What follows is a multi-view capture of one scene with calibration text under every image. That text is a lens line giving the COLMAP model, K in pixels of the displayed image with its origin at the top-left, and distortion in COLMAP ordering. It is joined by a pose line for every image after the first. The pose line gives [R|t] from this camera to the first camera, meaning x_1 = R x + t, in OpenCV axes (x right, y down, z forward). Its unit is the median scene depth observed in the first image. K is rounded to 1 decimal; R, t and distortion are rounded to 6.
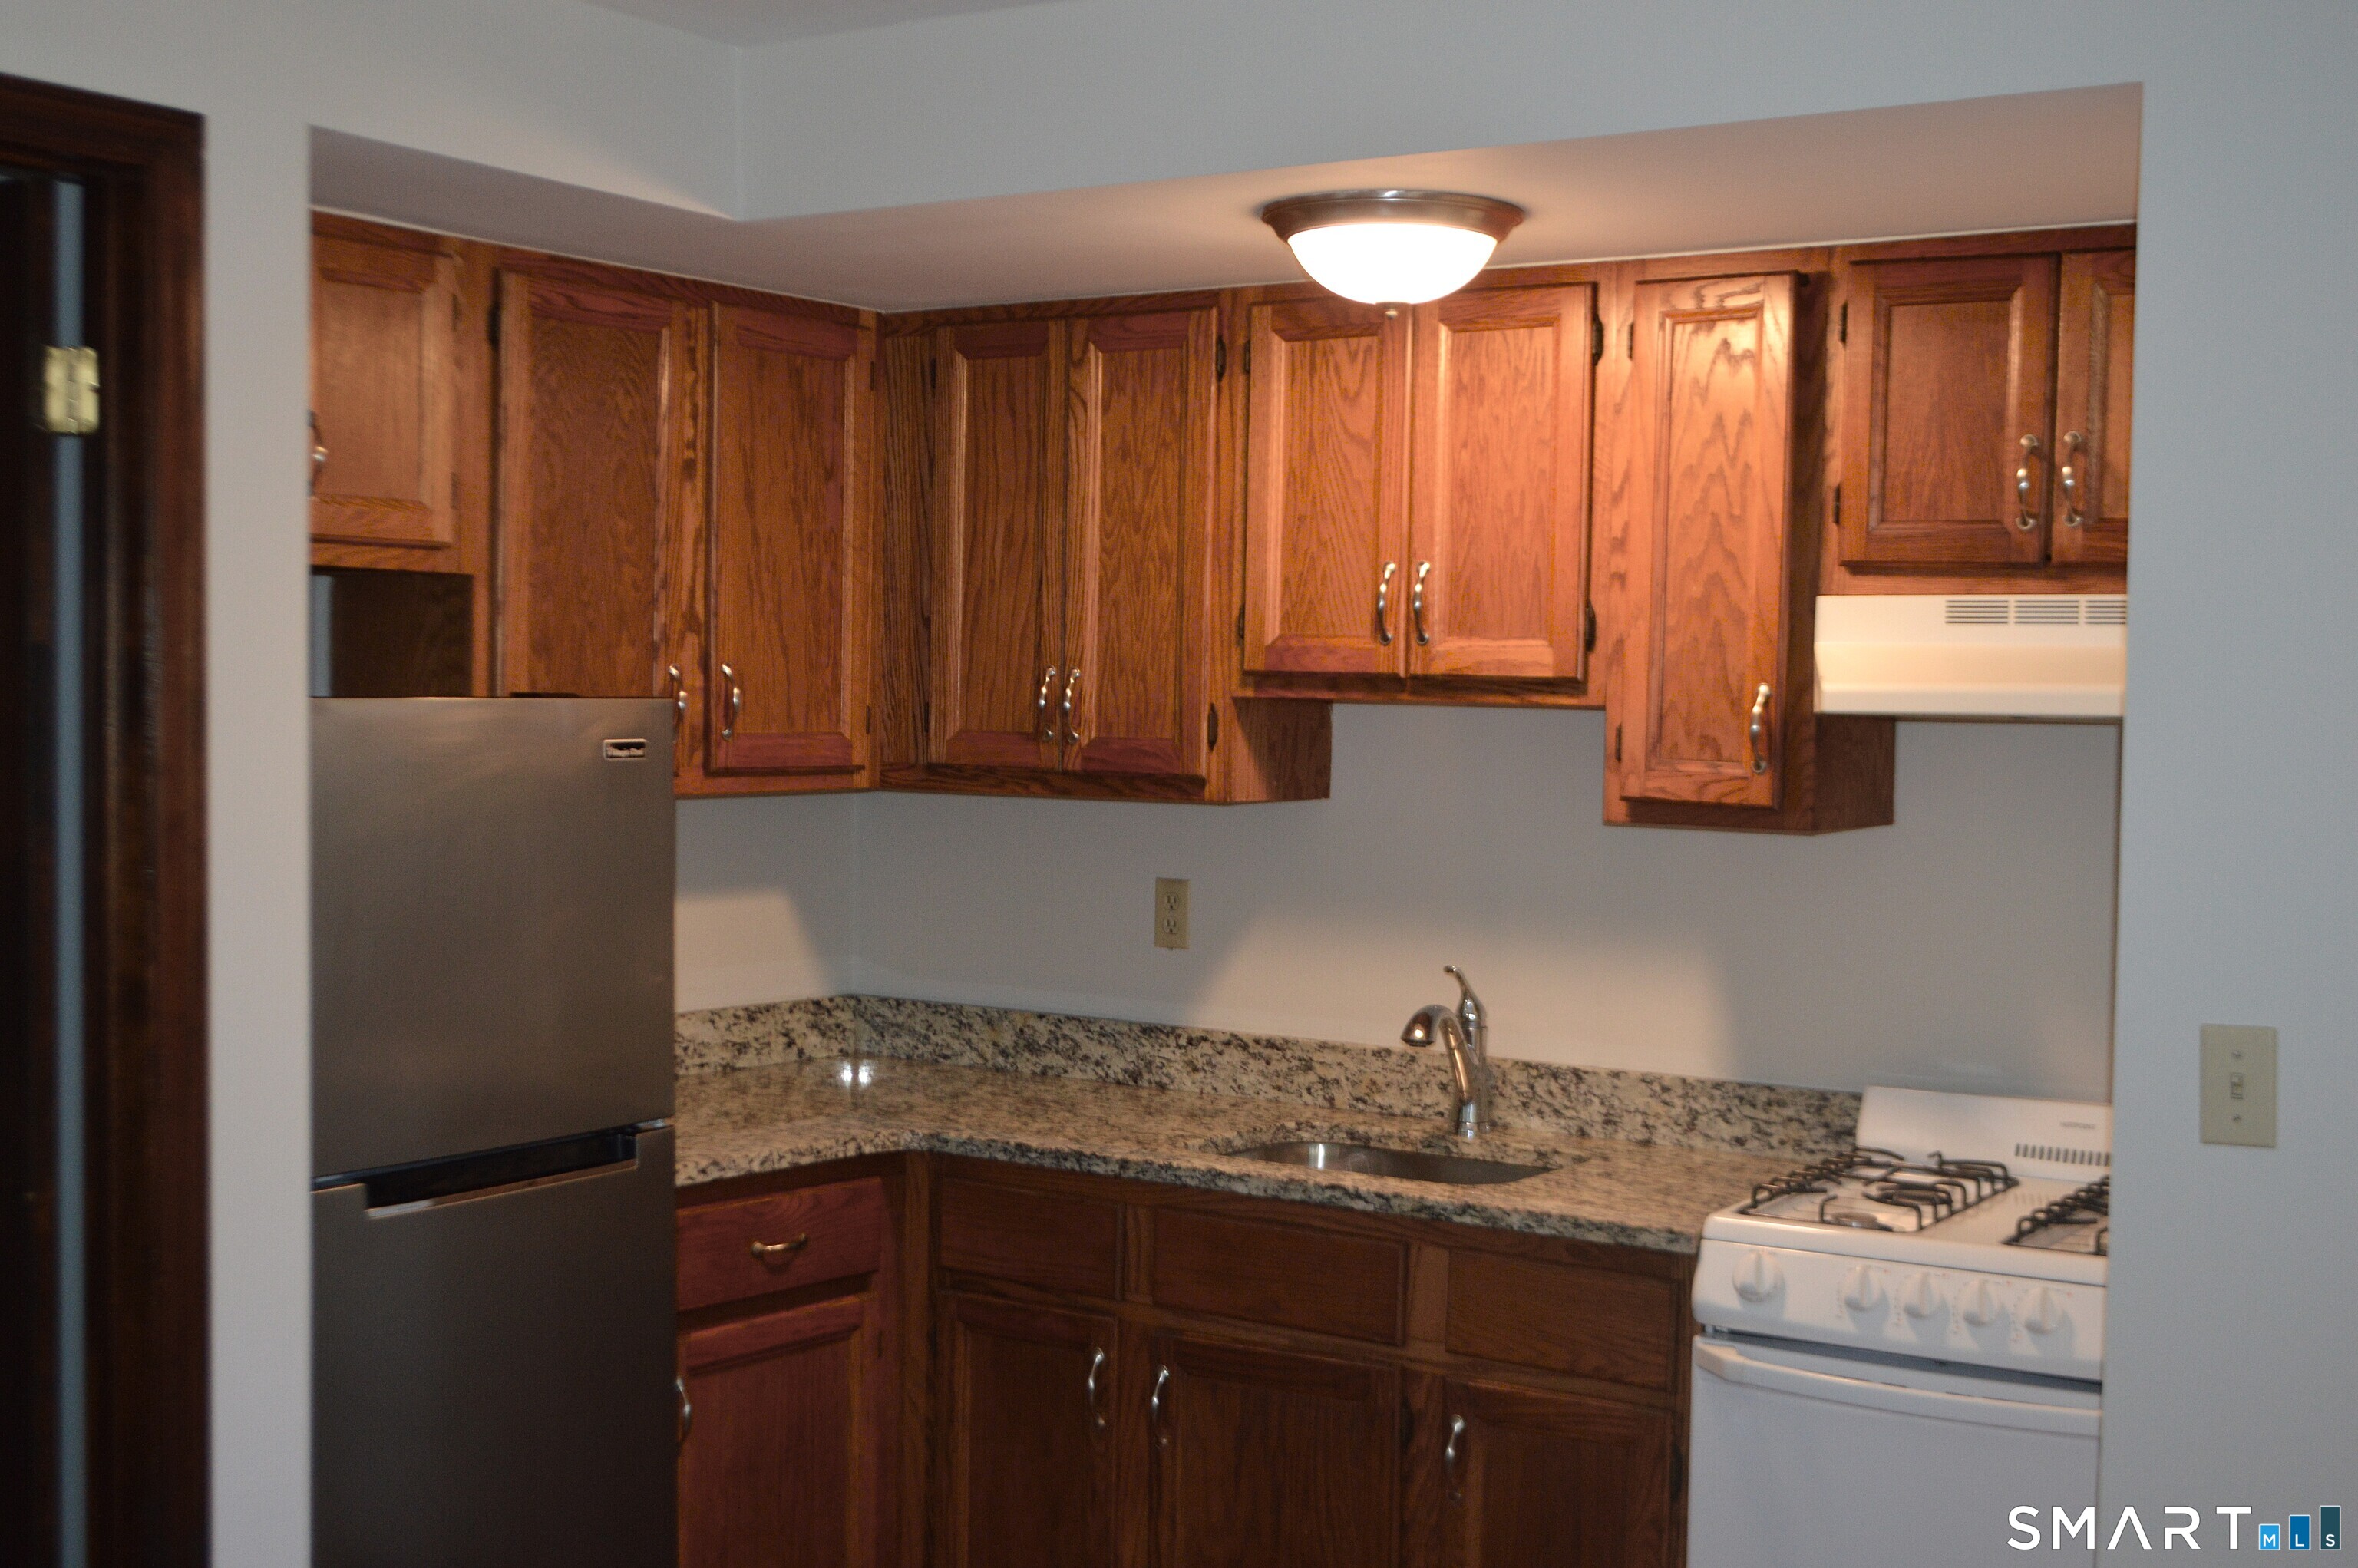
lens RADIAL K [[2785.6, 0, 1179.0], [0, 2785.6, 784.0], [0, 0, 1]] dist [-0.014315, -0.354322]
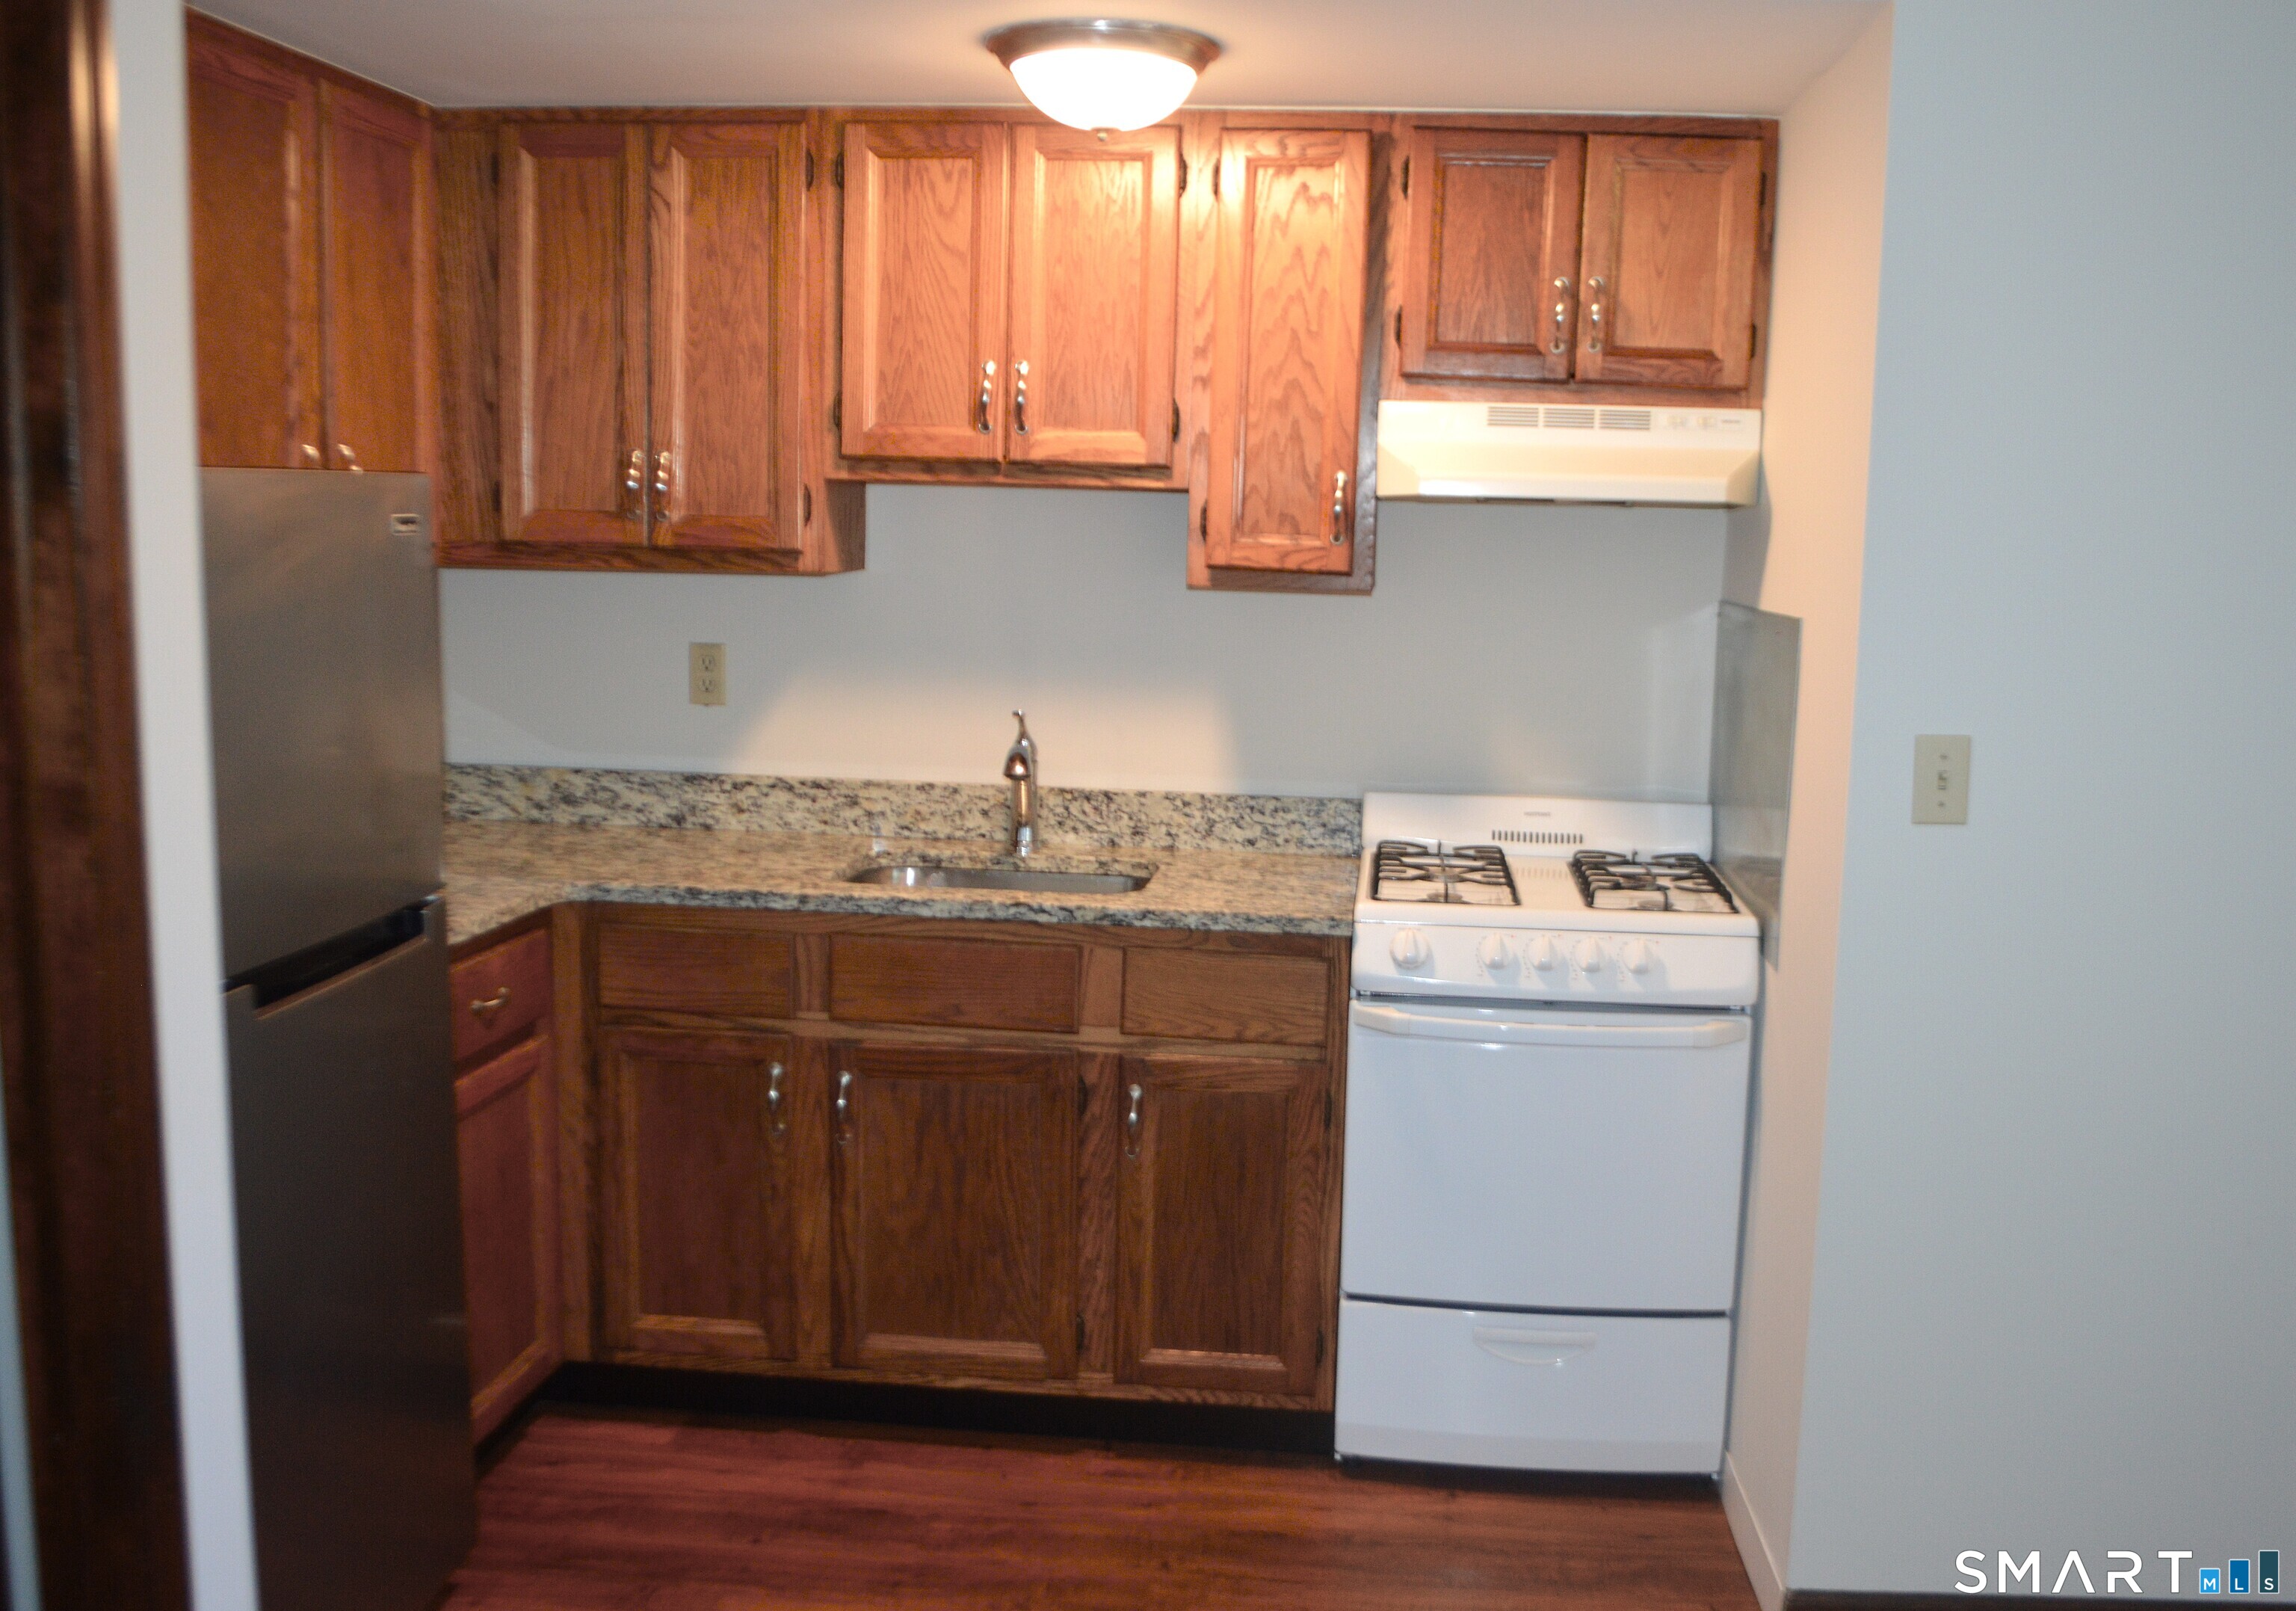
lens RADIAL K [[2102.9, 0, 1151.0], [0, 2102.9, 829.1], [0, 0, 1]] dist [-0.093270, 0.001303]
pose [[0.882251, -0.064359, 0.466360, -0.277208], [0.005027, 0.991843, 0.127368, 0.002103], [-0.470753, -0.110027, 0.875378, 0.193561]]
